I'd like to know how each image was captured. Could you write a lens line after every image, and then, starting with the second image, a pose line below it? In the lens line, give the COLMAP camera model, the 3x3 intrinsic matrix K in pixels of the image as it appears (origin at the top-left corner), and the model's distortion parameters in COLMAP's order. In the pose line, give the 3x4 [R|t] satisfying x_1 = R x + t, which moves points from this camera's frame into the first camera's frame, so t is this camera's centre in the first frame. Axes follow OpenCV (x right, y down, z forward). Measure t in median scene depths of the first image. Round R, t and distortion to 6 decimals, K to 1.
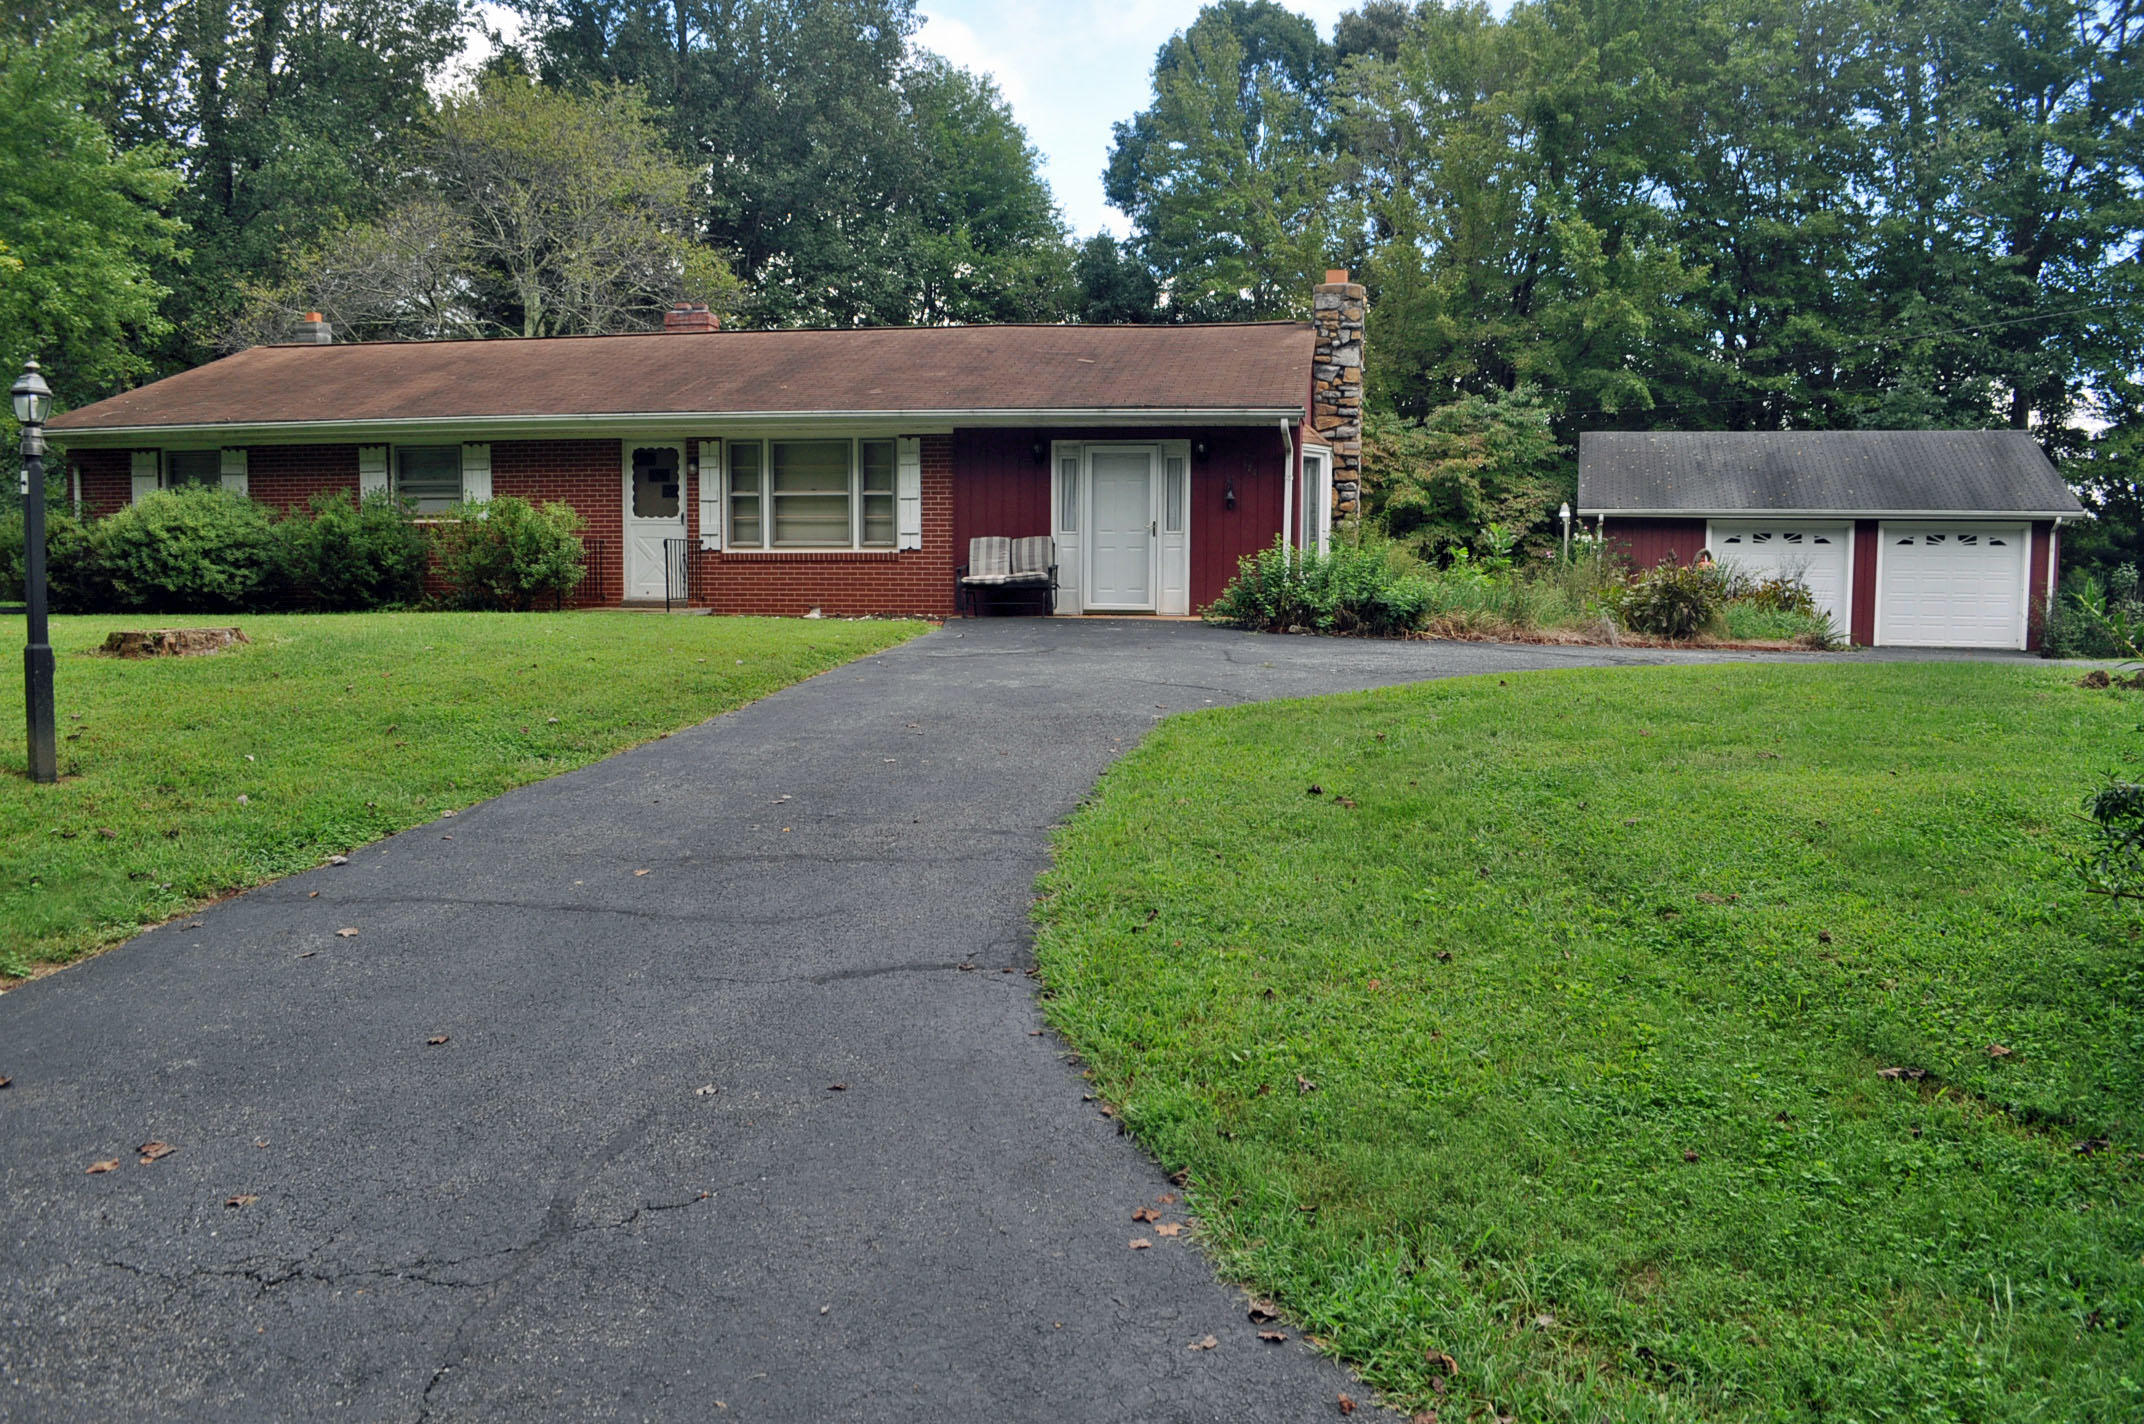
lens RADIAL K [[1670.6, 0, 1068.0], [0, 1670.6, 719.3], [0, 0, 1]] dist [-0.089799, 0.016958]
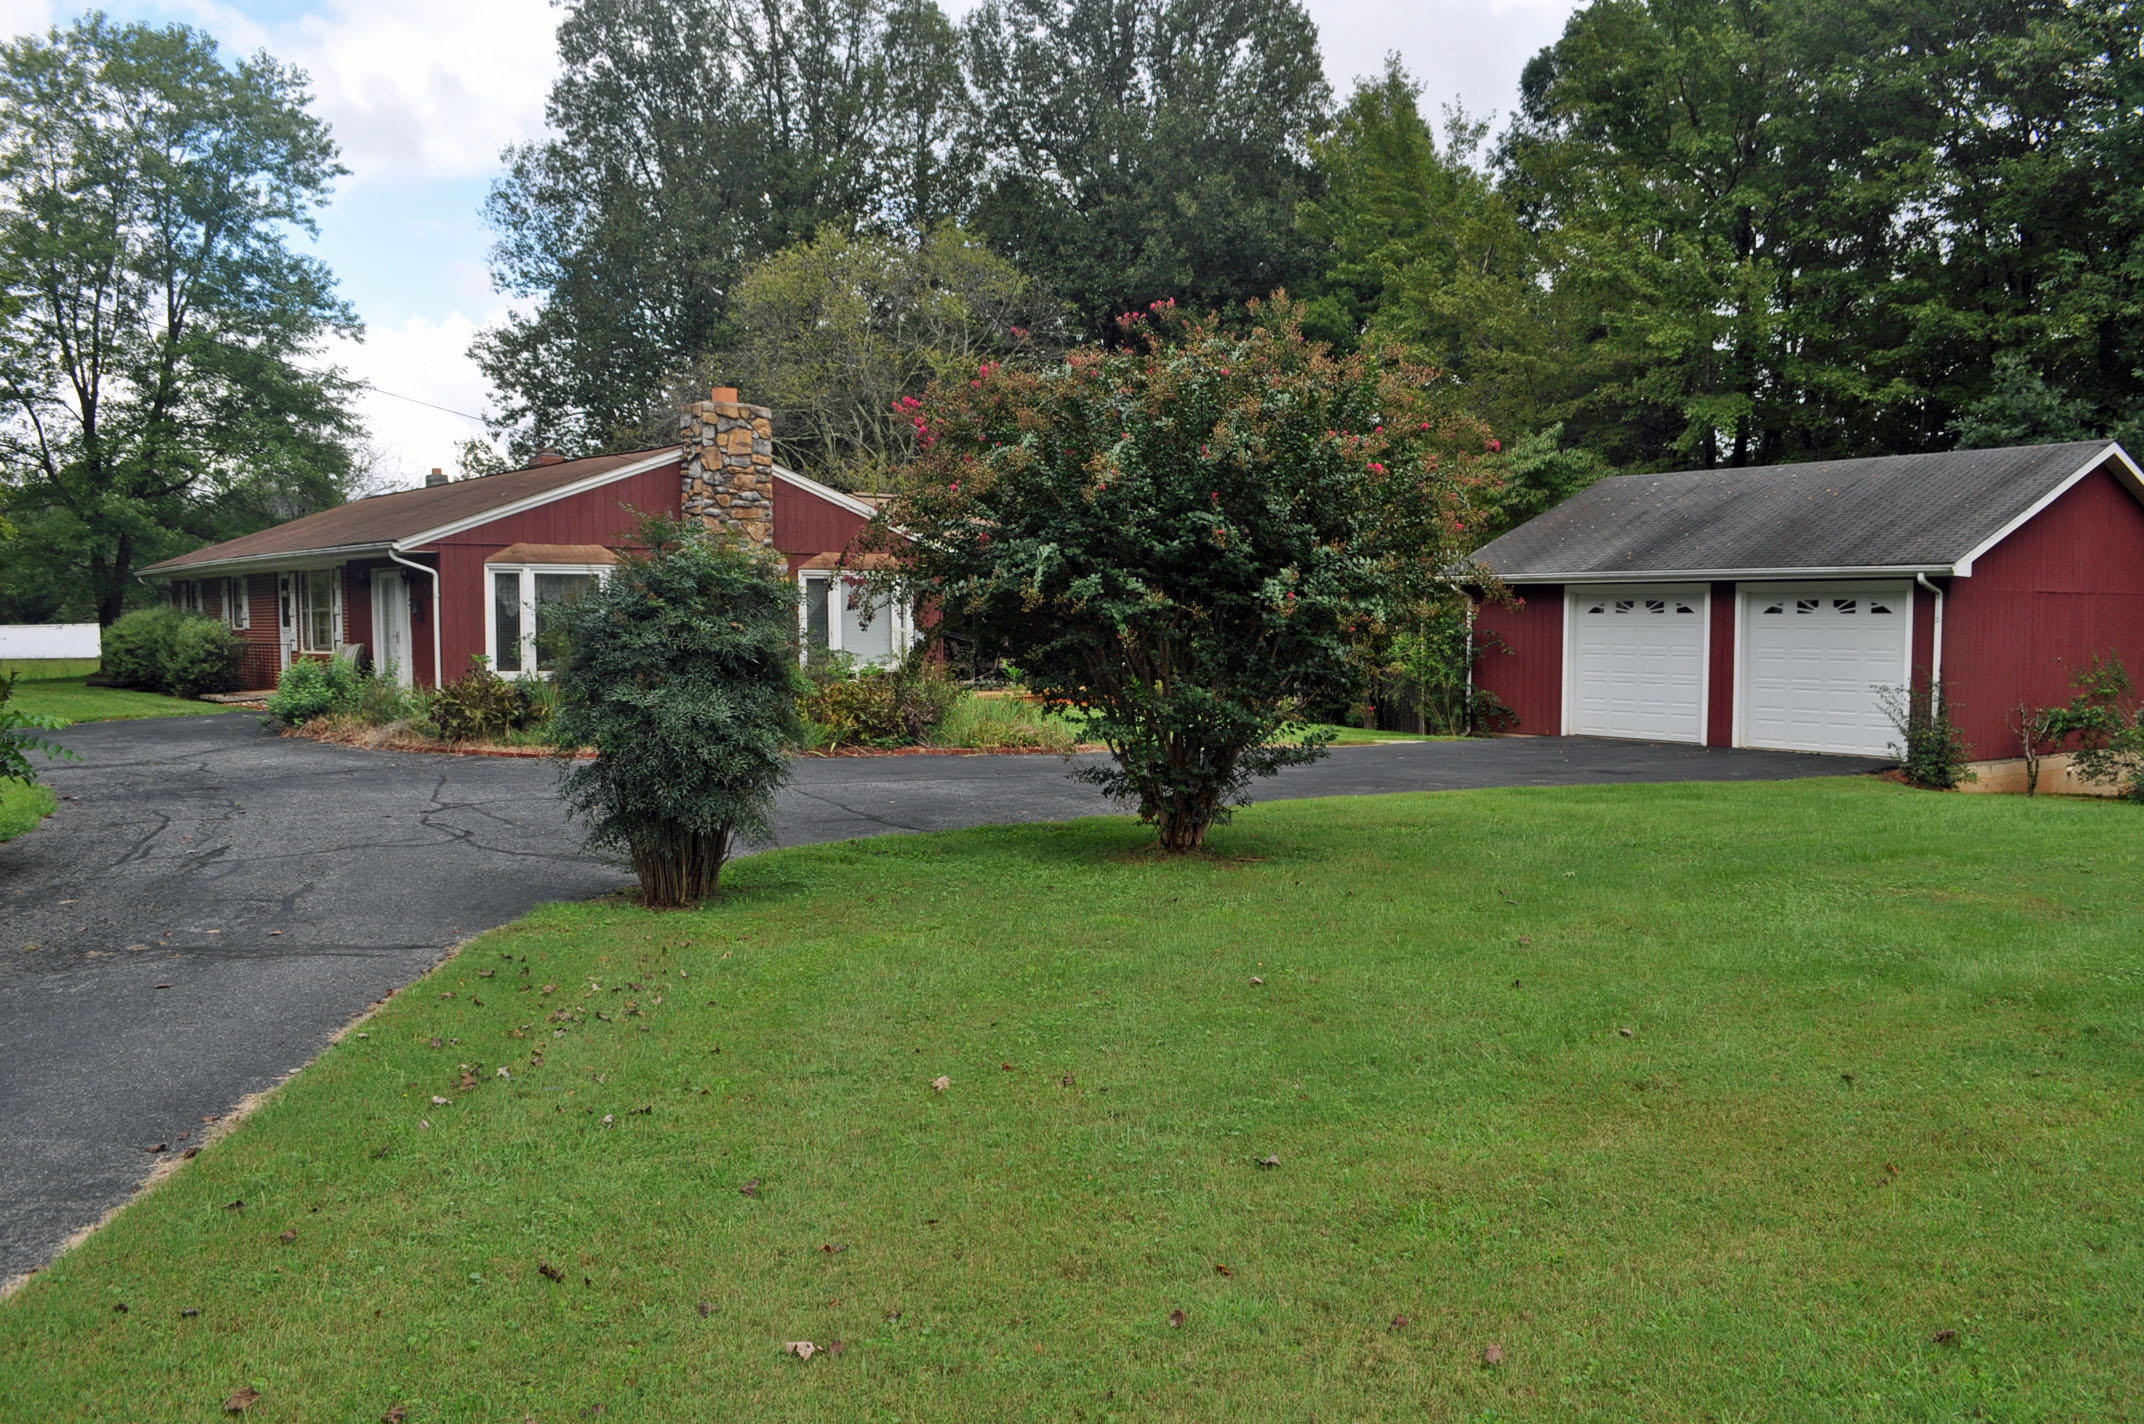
lens RADIAL K [[1670.6, 0, 1084.4], [0, 1670.6, 727.6], [0, 0, 1]] dist [-0.089799, 0.016958]
pose [[0.779600, 0.028863, -0.625612, 0.749208], [-0.044025, 0.998992, -0.008772, -0.035060], [0.624728, 0.034381, 0.780085, 0.220558]]
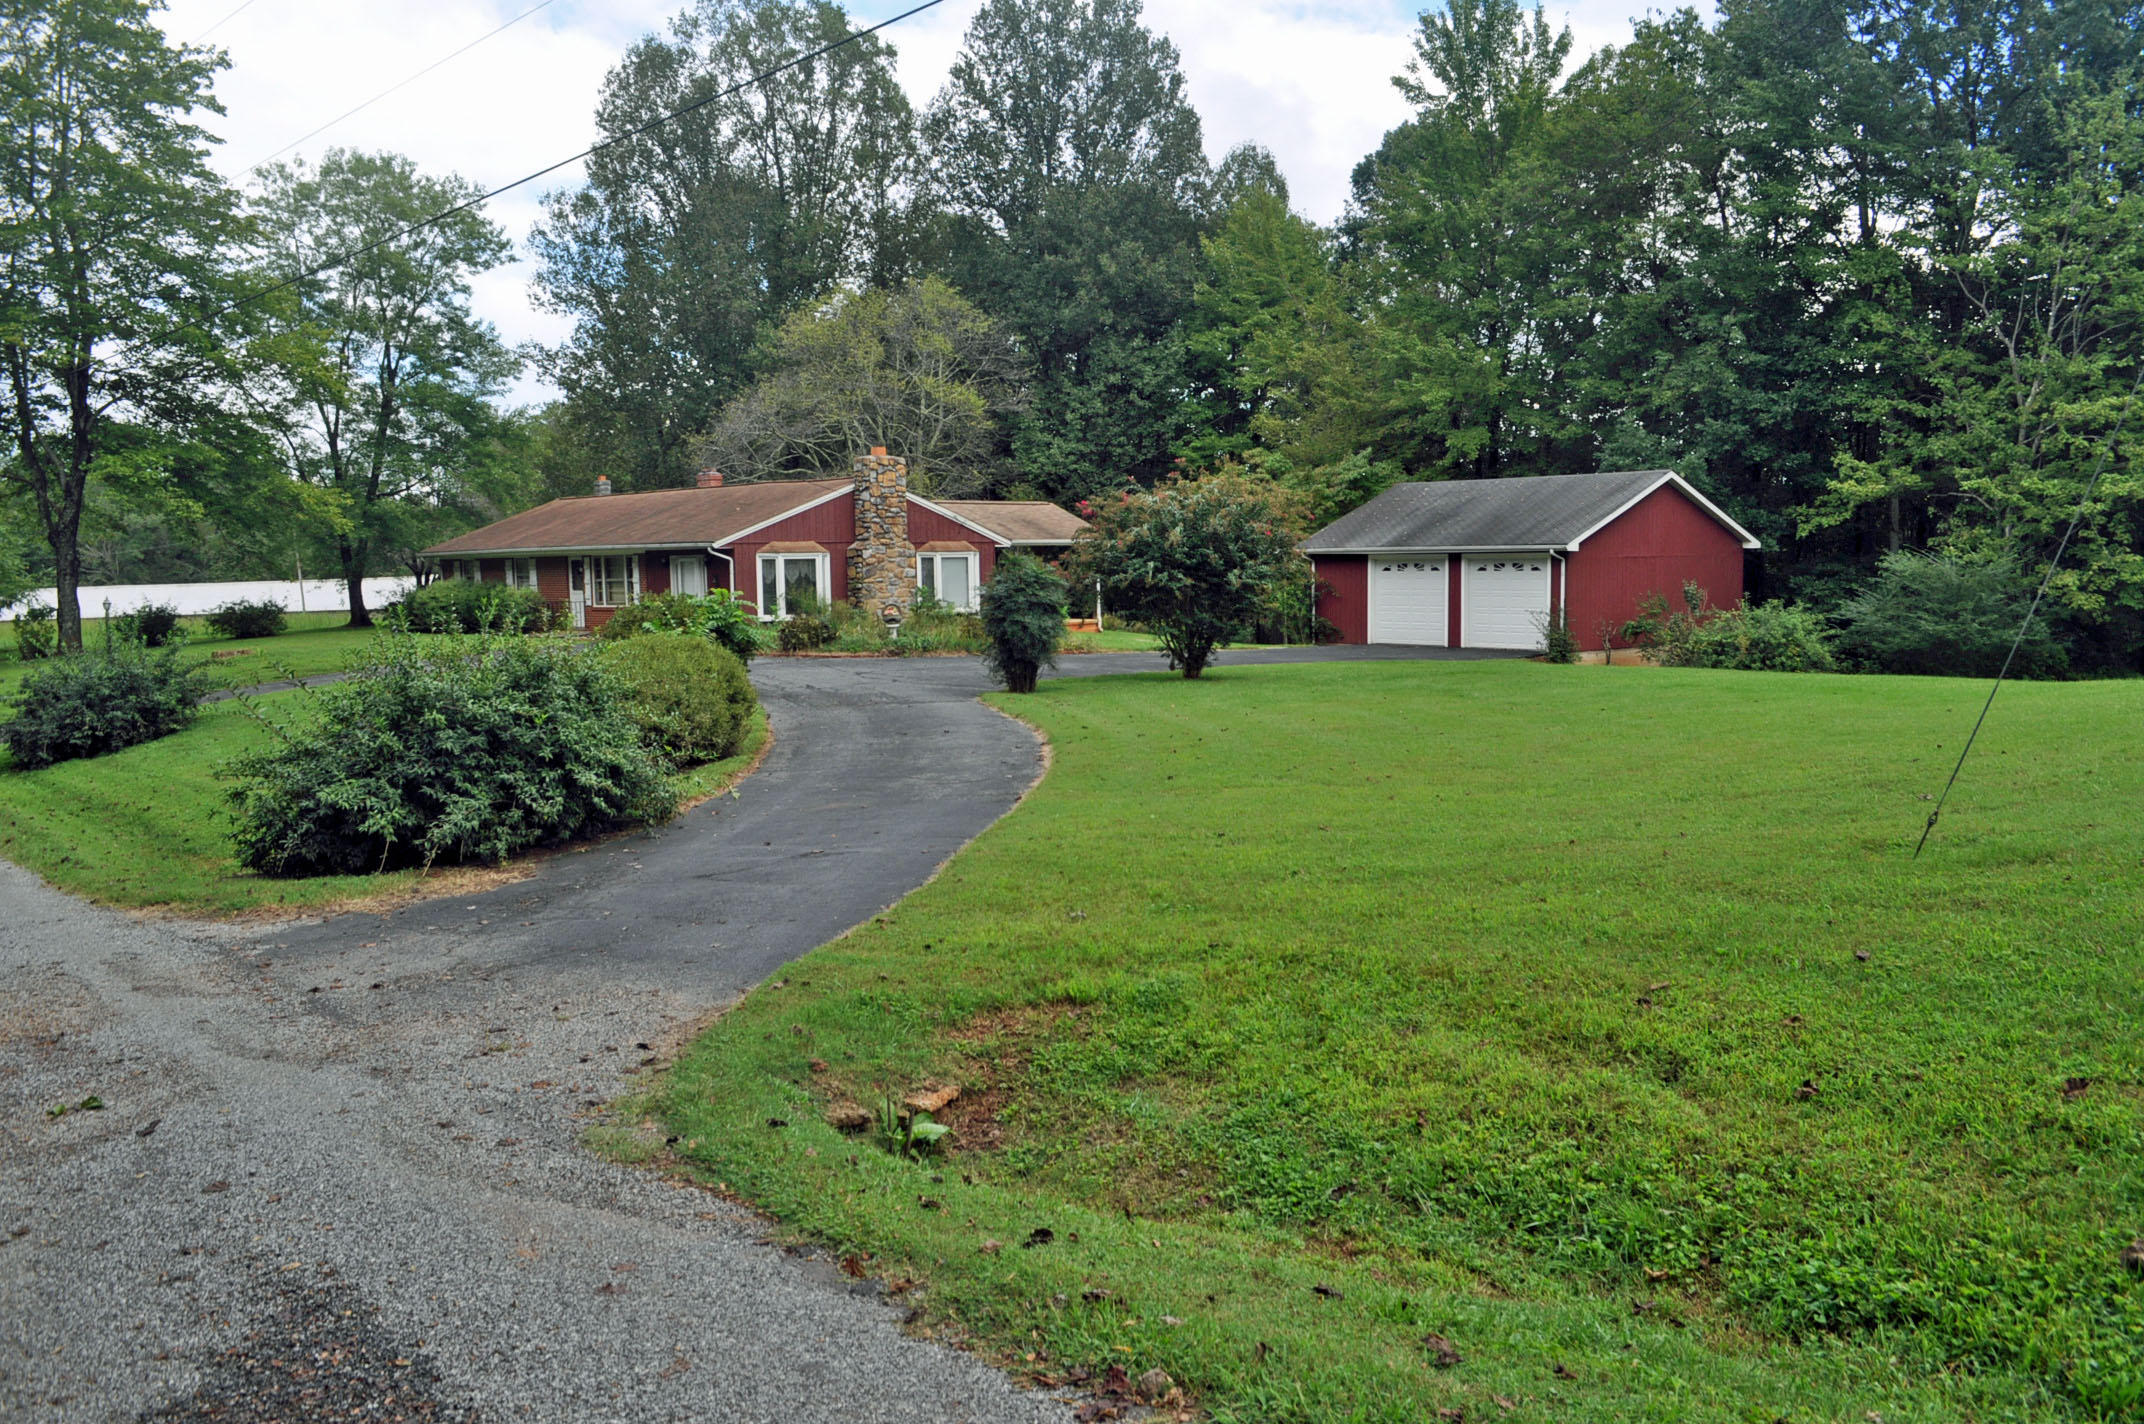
lens RADIAL K [[1670.6, 0, 1072.8], [0, 1670.6, 725.3], [0, 0, 1]] dist [-0.089799, 0.016958]
pose [[0.823492, 0.032538, -0.566394, 1.019703], [-0.024278, 0.999461, 0.022119, -0.003926], [0.566808, -0.004463, 0.823838, -0.301547]]
